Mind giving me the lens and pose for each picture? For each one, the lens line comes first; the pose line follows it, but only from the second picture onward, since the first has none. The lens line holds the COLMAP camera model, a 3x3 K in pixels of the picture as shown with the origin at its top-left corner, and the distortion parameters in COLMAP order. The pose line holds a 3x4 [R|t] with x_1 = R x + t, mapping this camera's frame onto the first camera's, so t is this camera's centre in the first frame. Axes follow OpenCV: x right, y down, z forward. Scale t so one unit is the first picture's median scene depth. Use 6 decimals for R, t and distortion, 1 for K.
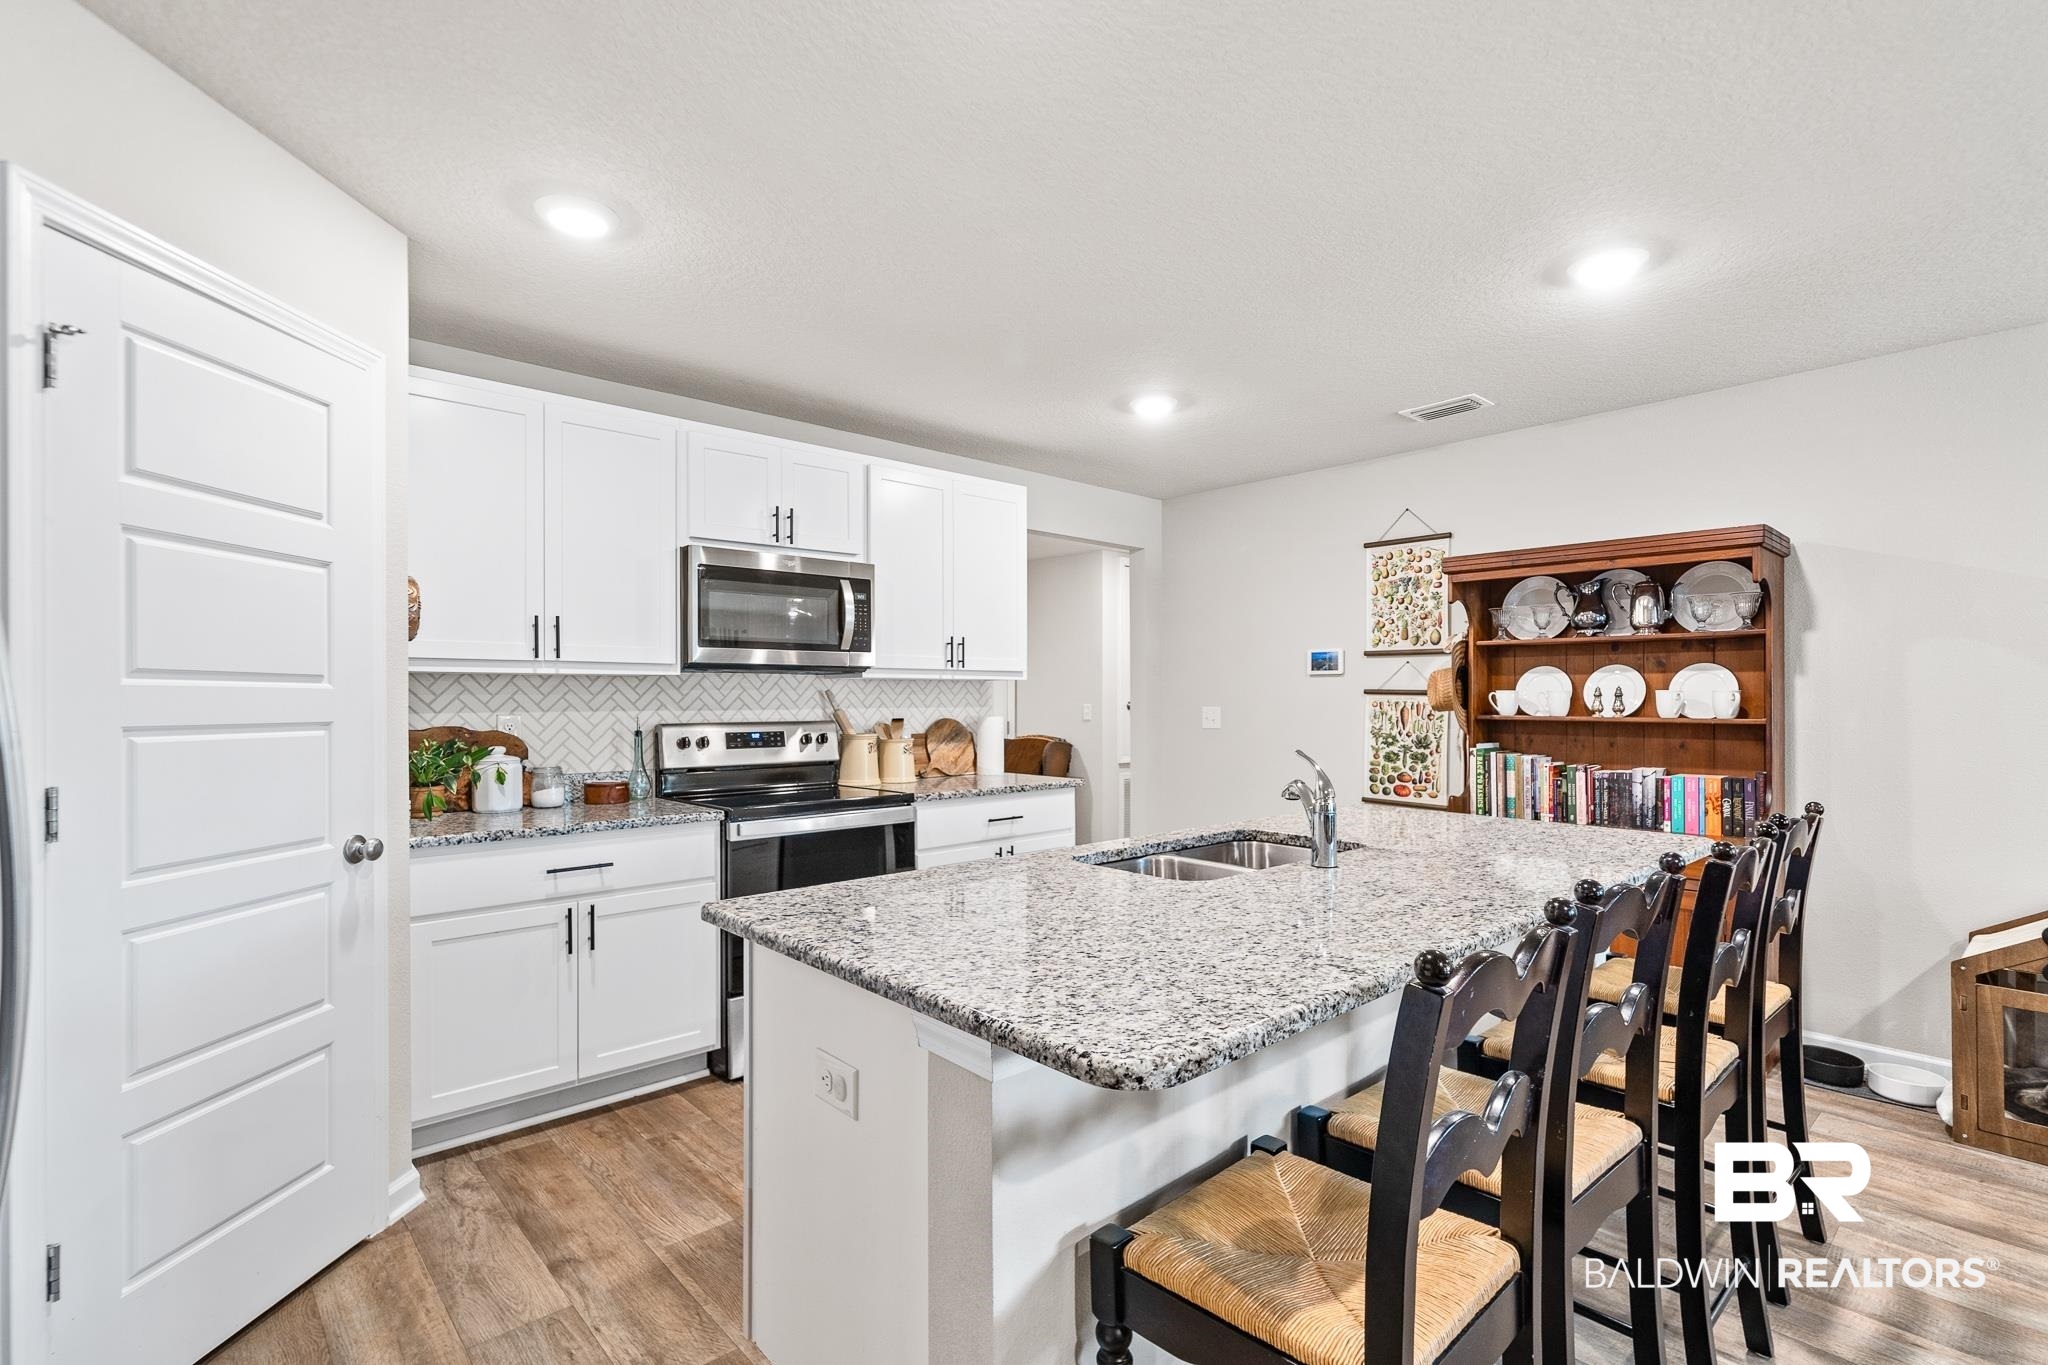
lens RADIAL K [[960.4, 0, 1021.8], [0, 960.4, 691.5], [0, 0, 1]] dist [0.005892, -0.000526]
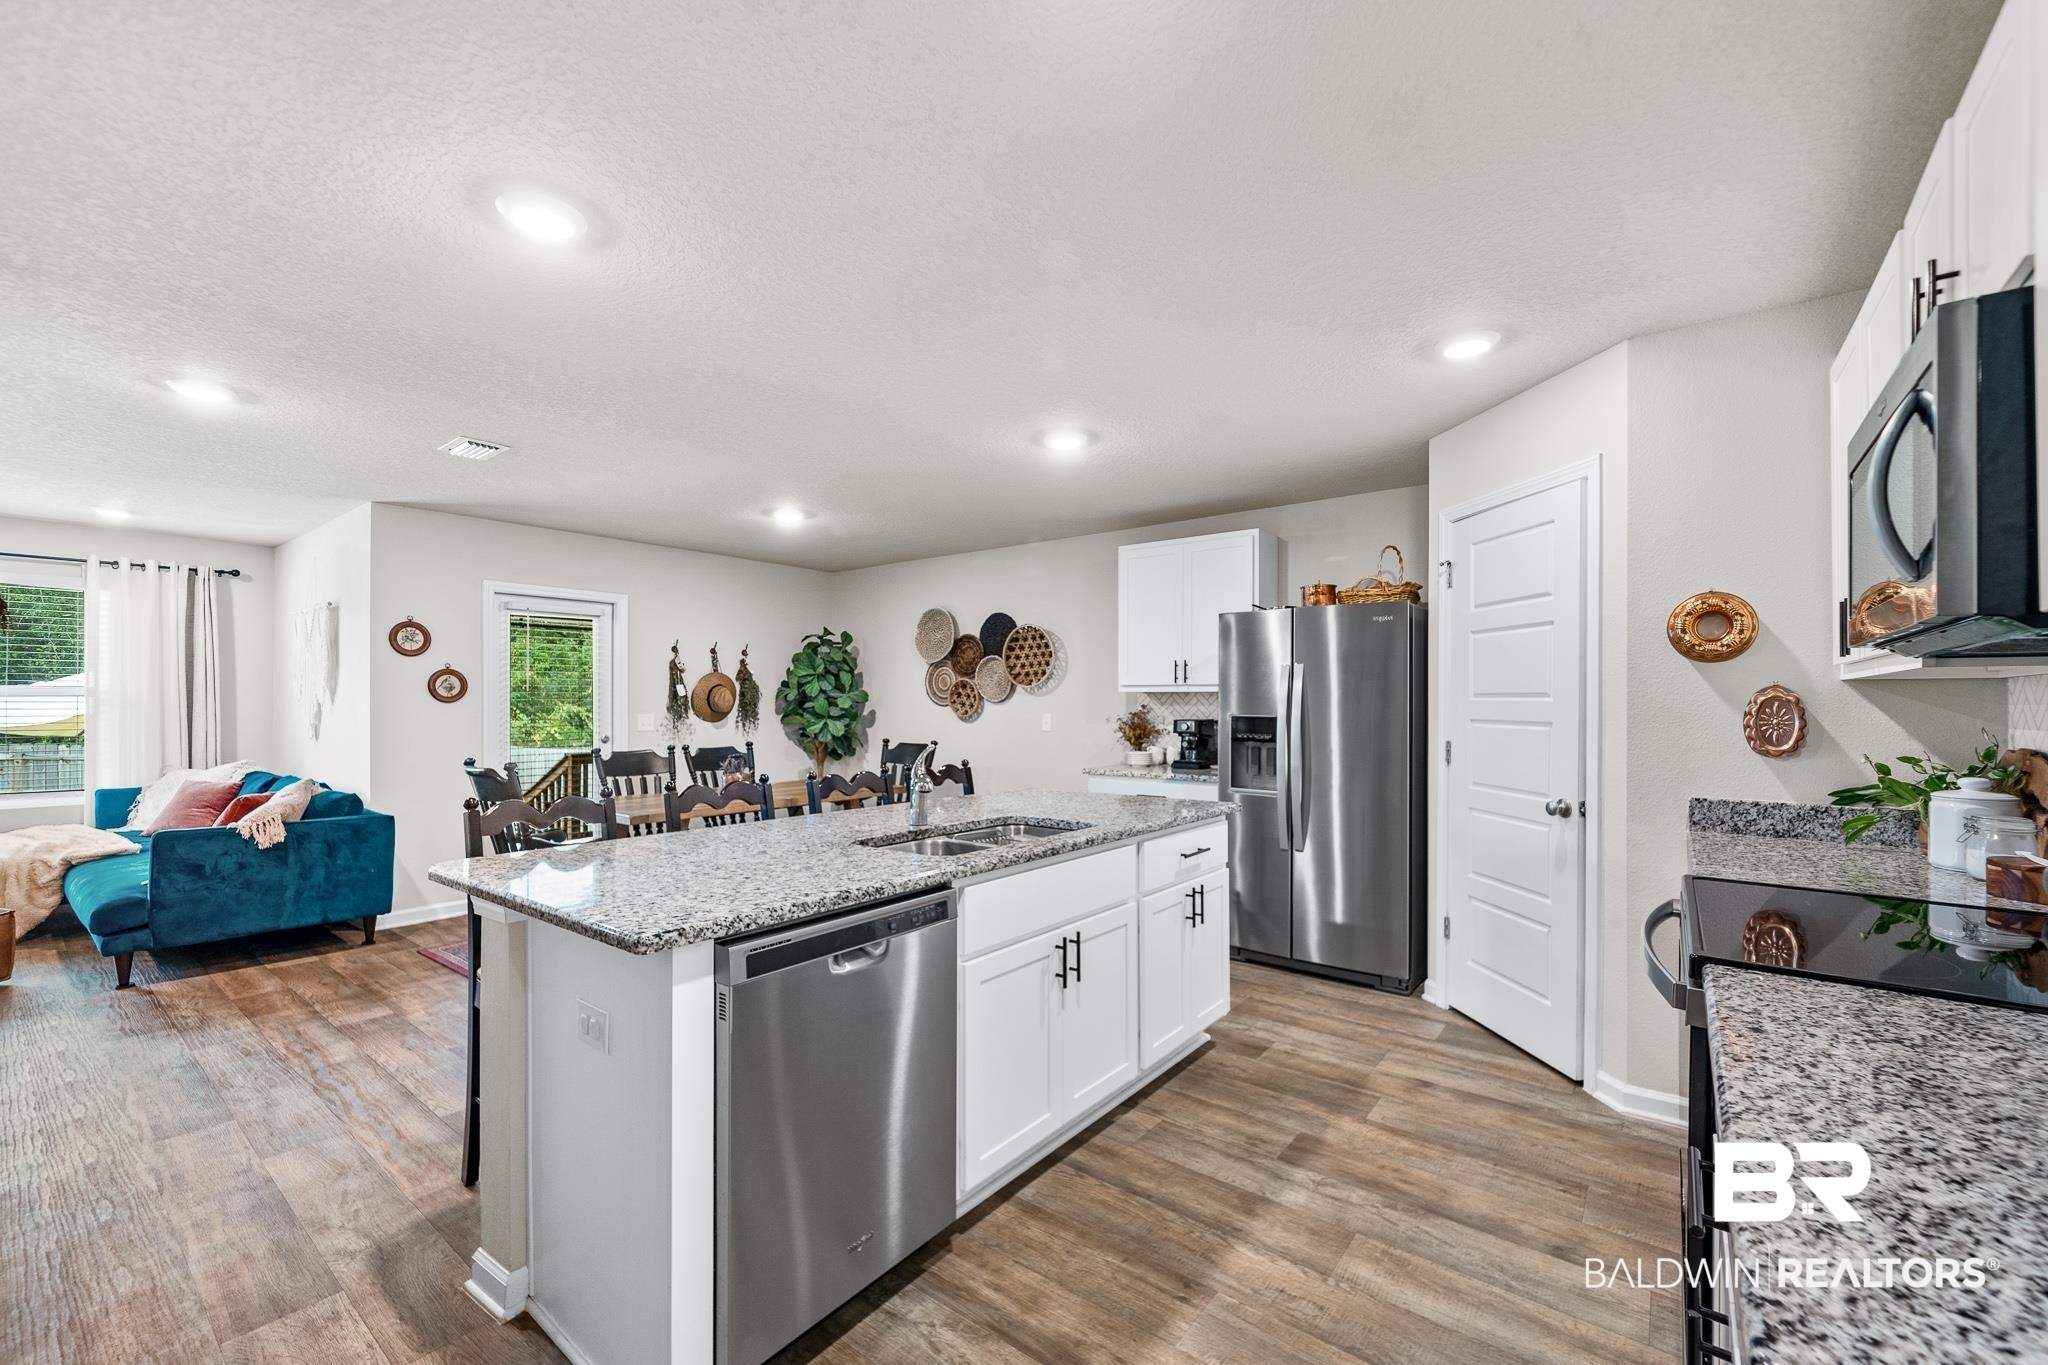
lens RADIAL K [[830.7, 0, 1014.9], [0, 830.7, 689.8], [0, 0, 1]] dist [-0.000633, -0.000044]
pose [[-0.986273, -0.000474, -0.165124, 0.231308], [0.002934, 0.999788, -0.020395, 0.001690], [0.165098, -0.020599, -0.986062, 1.374305]]
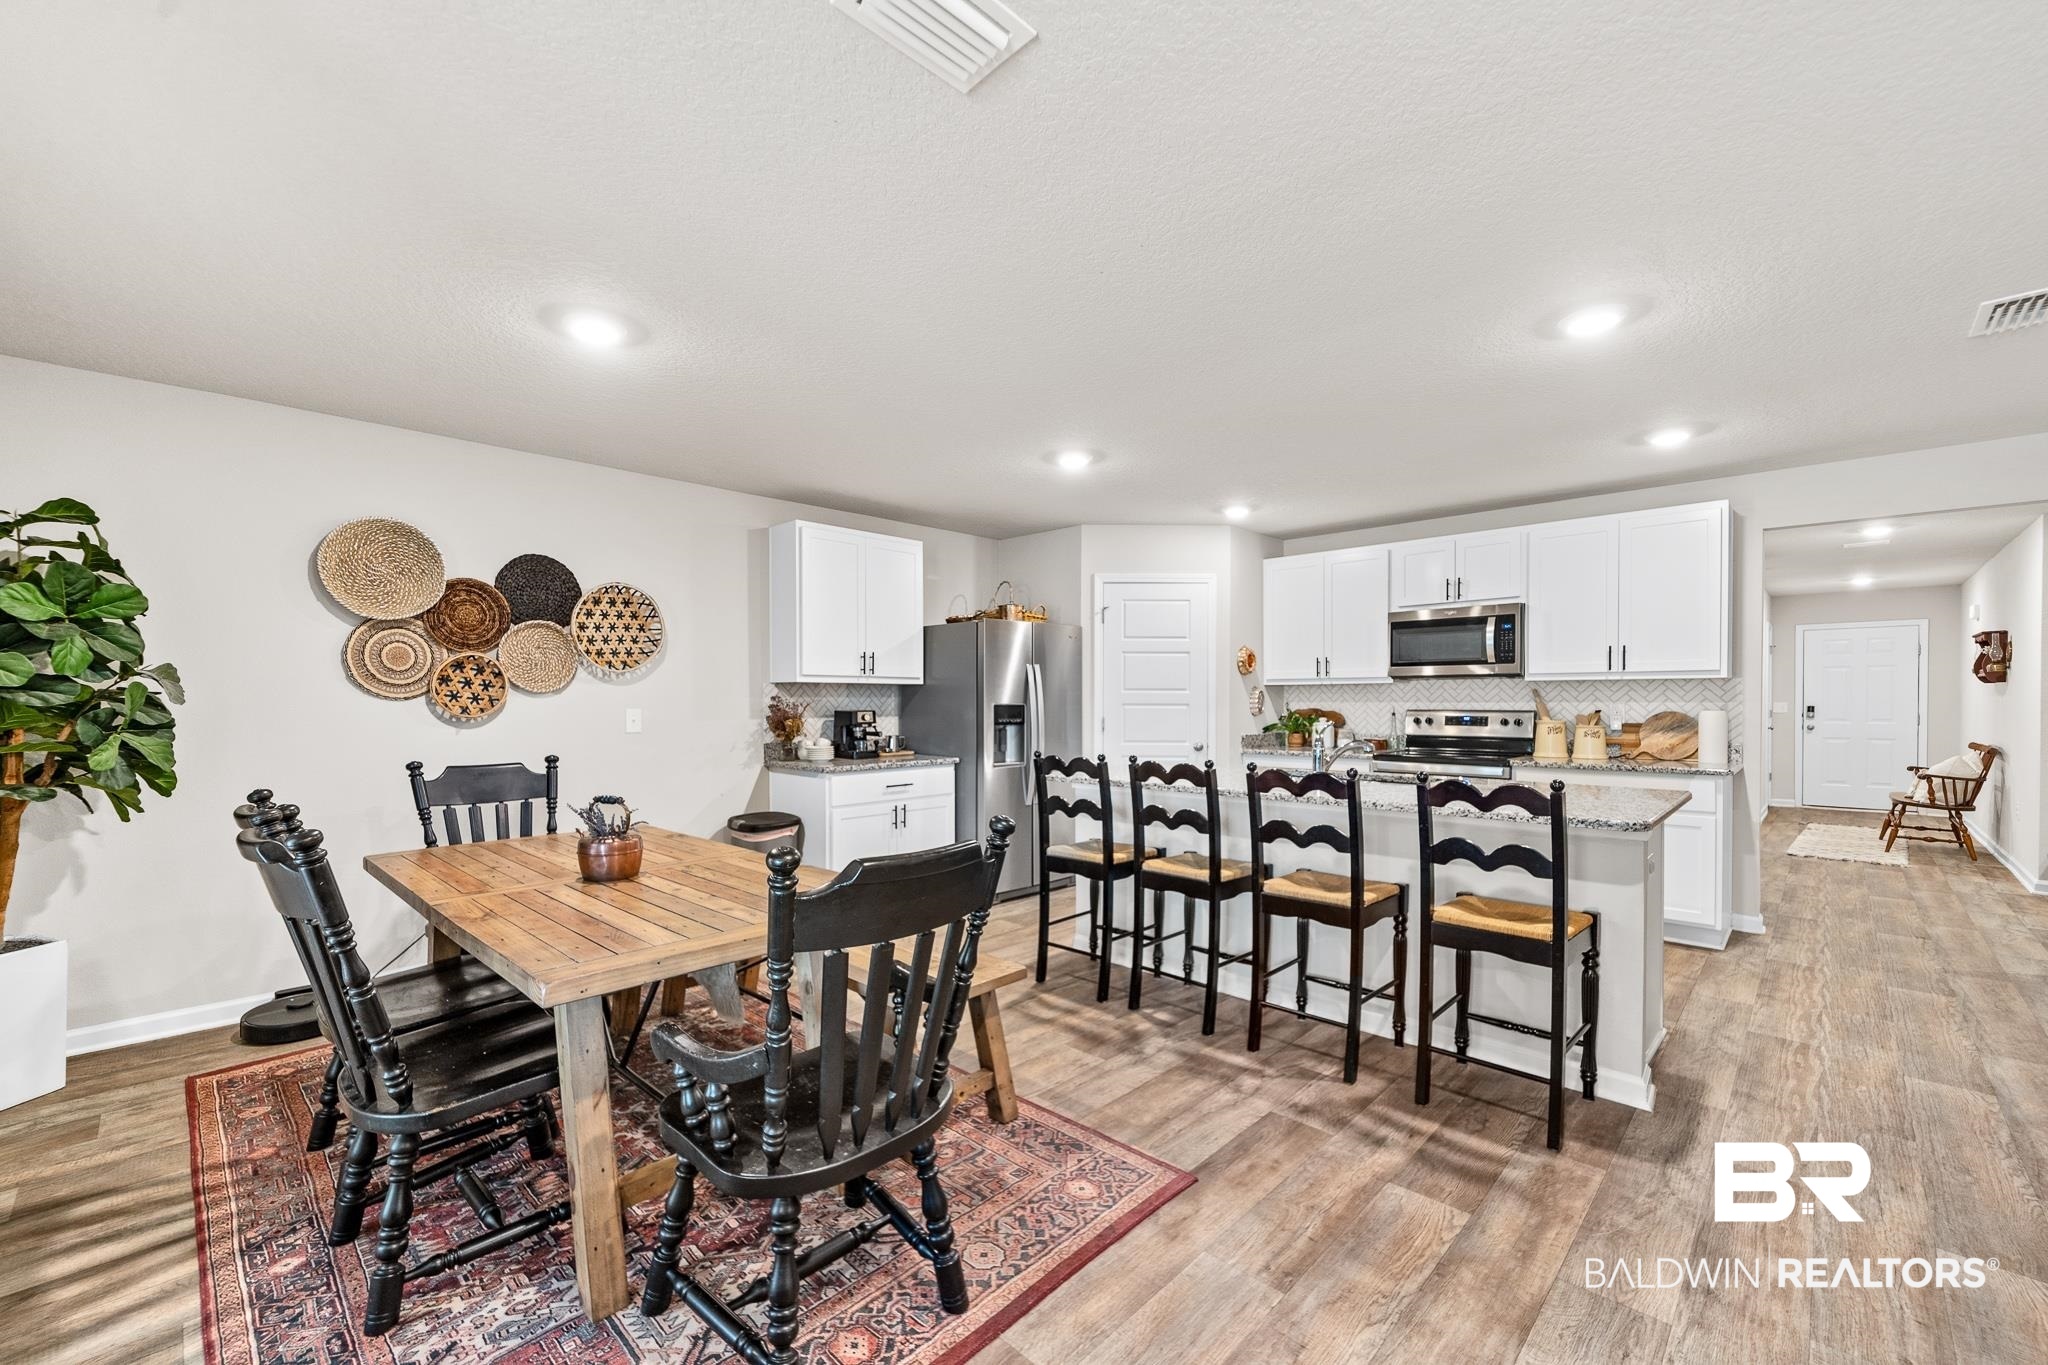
lens RADIAL K [[830.7, 0, 1014.9], [0, 830.7, 689.8], [0, 0, 1]] dist [-0.000633, -0.000044]
pose [[0.064587, -0.007552, -0.997883, 1.174046], [0.009206, 0.999933, -0.006972, 0.001226], [0.997870, -0.008736, 0.064653, 0.176801]]
